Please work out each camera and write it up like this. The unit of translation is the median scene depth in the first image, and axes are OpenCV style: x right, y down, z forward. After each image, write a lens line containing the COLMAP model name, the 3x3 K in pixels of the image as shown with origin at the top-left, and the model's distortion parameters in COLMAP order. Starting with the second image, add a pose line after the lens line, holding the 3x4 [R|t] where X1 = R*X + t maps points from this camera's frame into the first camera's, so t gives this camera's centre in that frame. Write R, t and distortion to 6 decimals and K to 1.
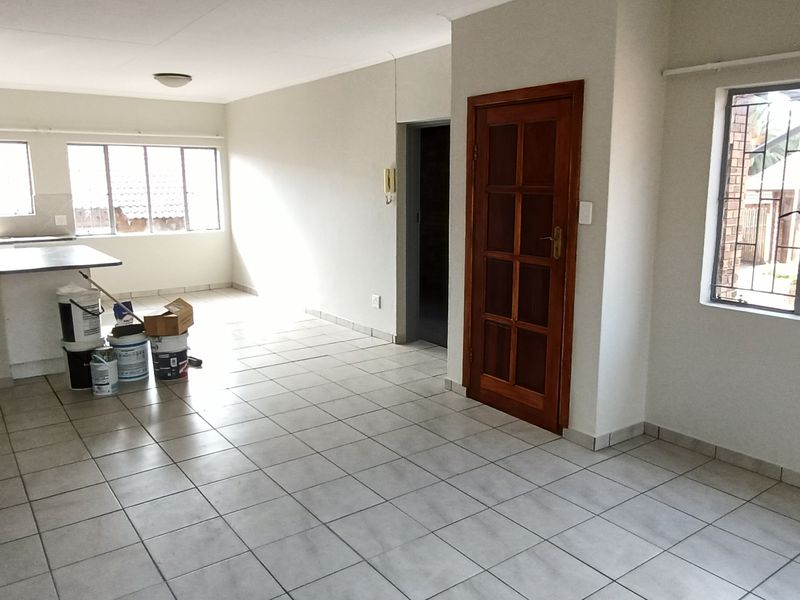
lens RADIAL K [[642.1, 0, 405.1], [0, 642.1, 300.3], [0, 0, 1]] dist [-0.022098, 0.000317]
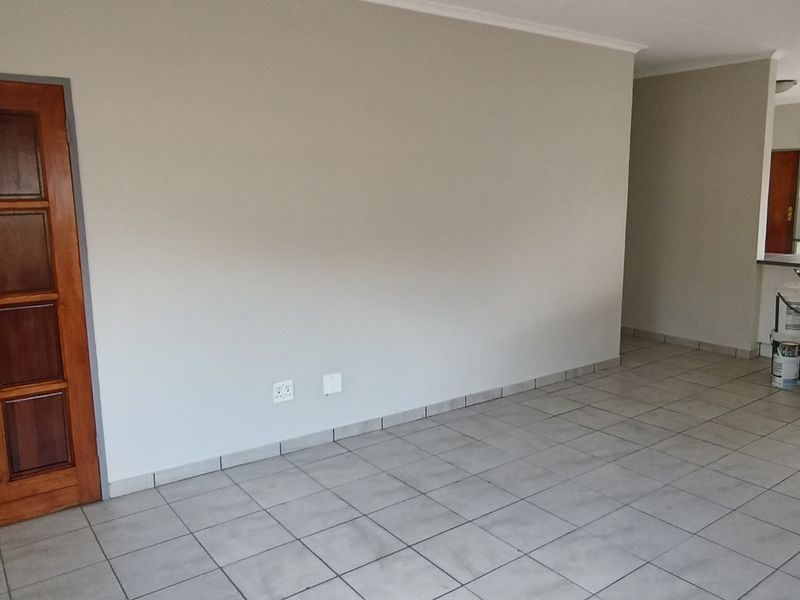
lens RADIAL K [[642.1, 0, 405.4], [0, 642.1, 297.6], [0, 0, 1]] dist [-0.022098, 0.000317]
pose [[-0.001980, 0.171894, -0.985113, 0.801801], [-0.175754, 0.969721, 0.169562, -0.094768], [0.984432, 0.173474, 0.028291, 0.507650]]
